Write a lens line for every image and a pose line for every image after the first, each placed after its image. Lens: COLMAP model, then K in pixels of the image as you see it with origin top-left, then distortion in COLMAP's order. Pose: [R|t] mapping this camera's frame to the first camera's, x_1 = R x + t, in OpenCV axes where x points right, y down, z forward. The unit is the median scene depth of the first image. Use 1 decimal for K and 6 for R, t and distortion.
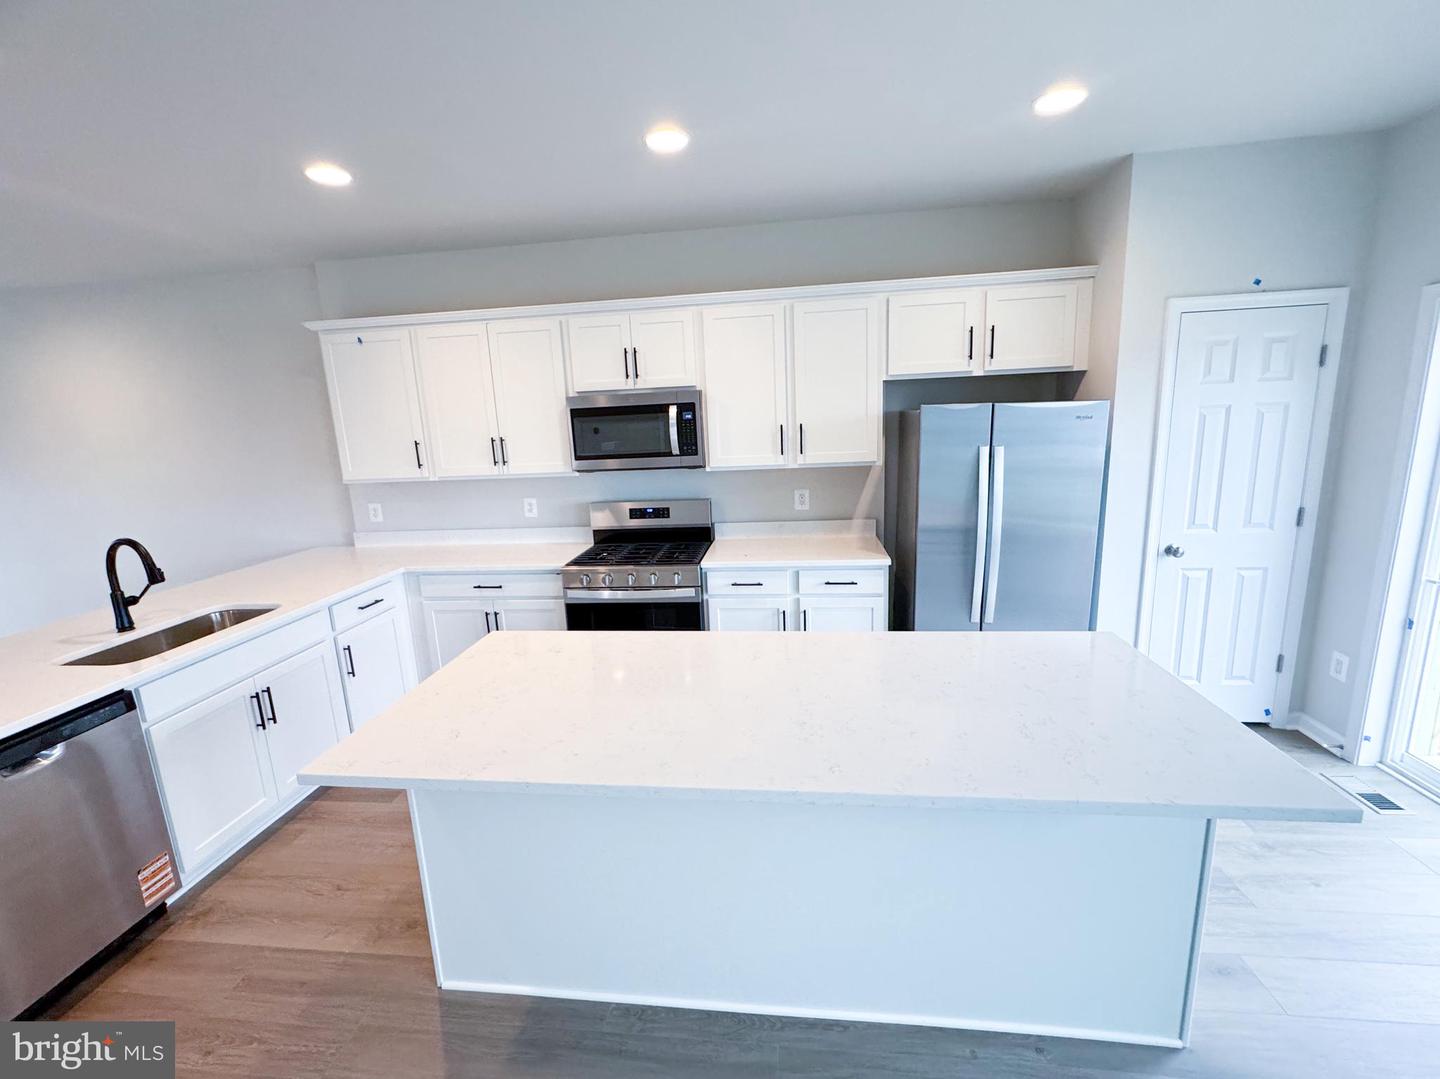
lens RADIAL K [[619.5, 0, 720.0], [0, 619.5, 539.5], [0, 0, 1]] dist [-0.002663, -0.000237]
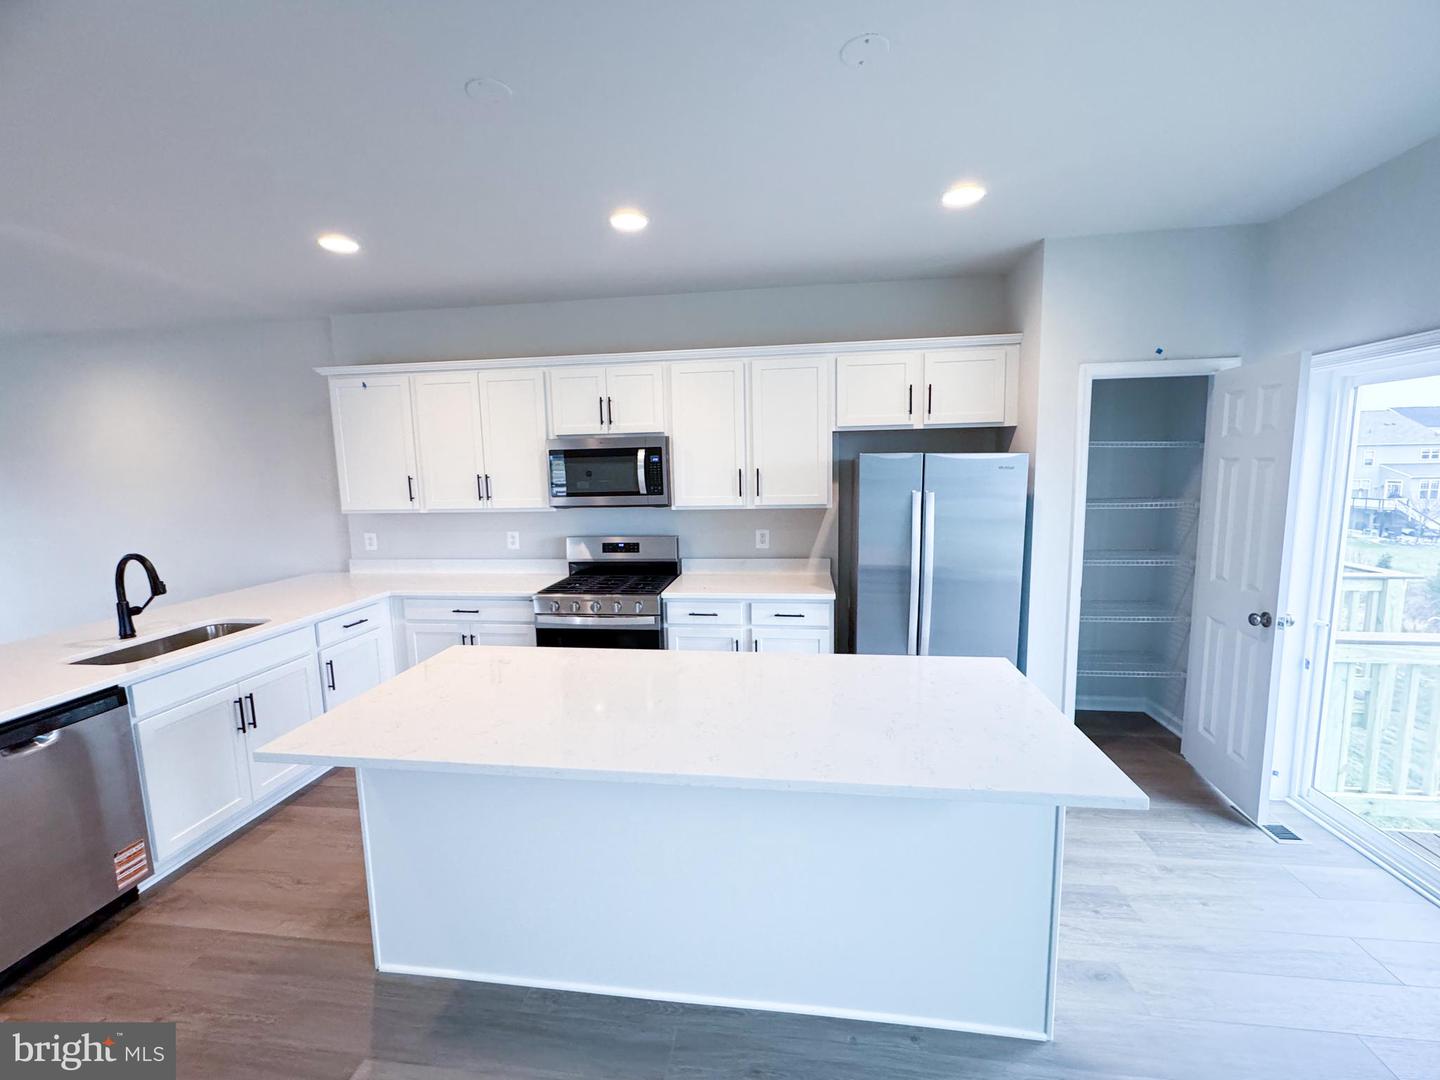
lens RADIAL K [[609.2, 0, 720.0], [0, 609.2, 540.0], [0, 0, 1]] dist [-0.002386, -0.000172]
pose [[0.999611, 0.024878, -0.012605, 0.088212], [-0.025732, 0.997012, -0.072832, 0.020927], [0.010755, 0.073128, 0.997265, -0.070215]]
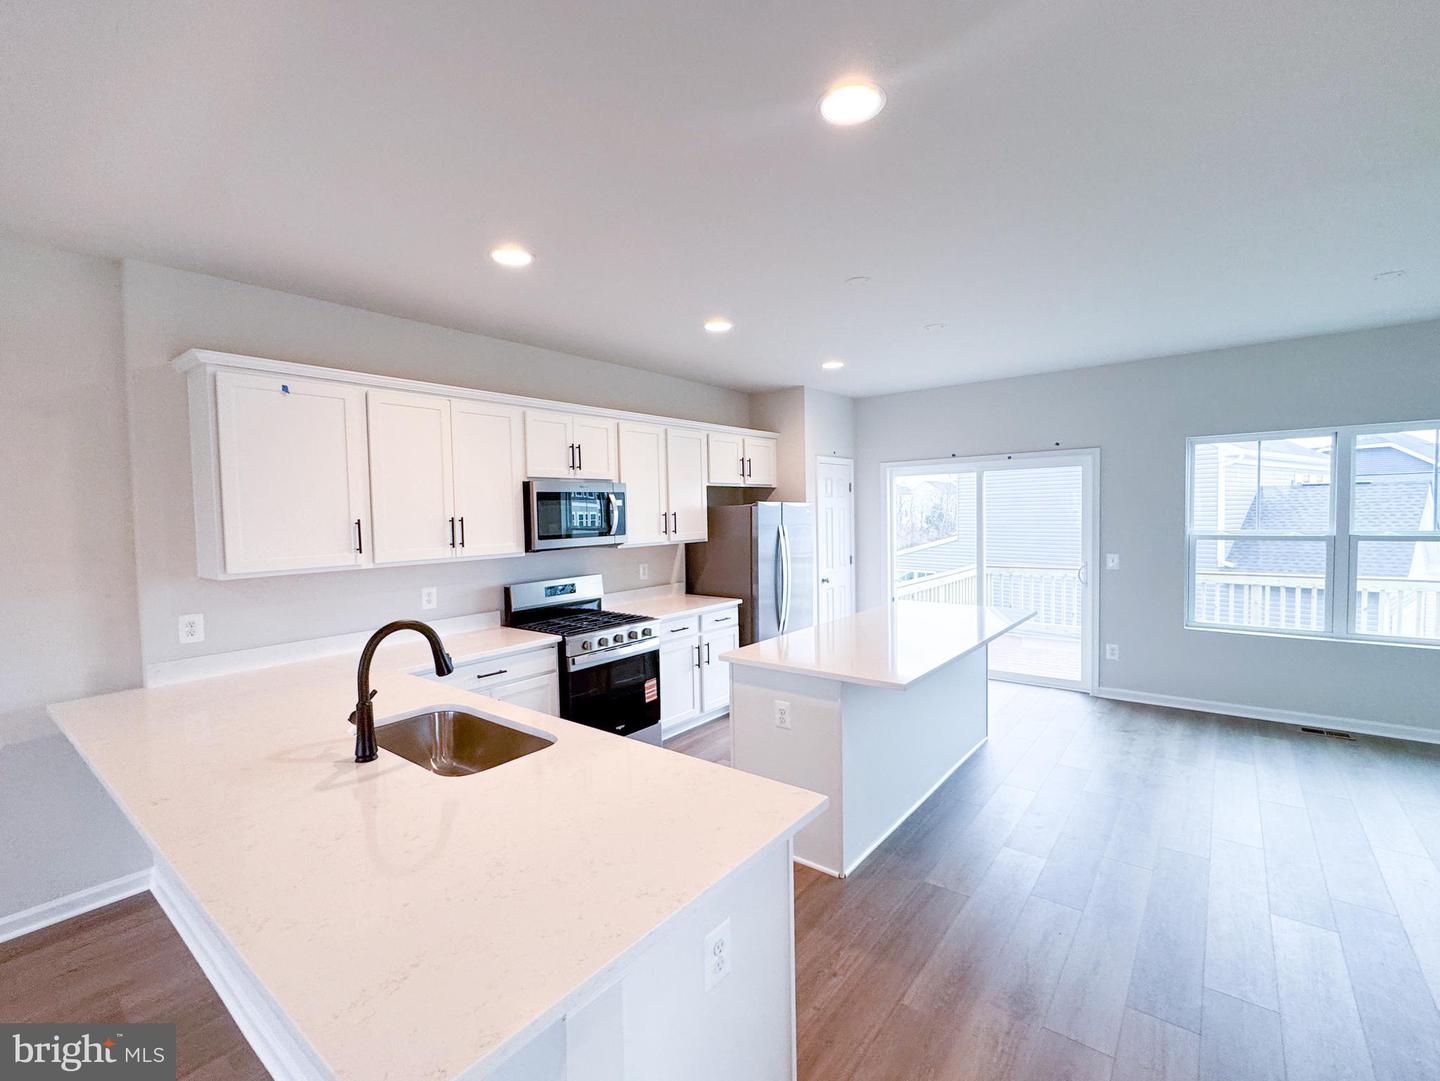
lens RADIAL K [[651.2, 0, 720.0], [0, 651.2, 540.5], [0, 0, 1]] dist [0.000625, 0.000012]
pose [[0.514178, -0.006305, 0.857660, -1.169110], [0.164417, 0.982152, -0.091350, 0.028276], [-0.841776, 0.187984, 0.506038, 0.203987]]
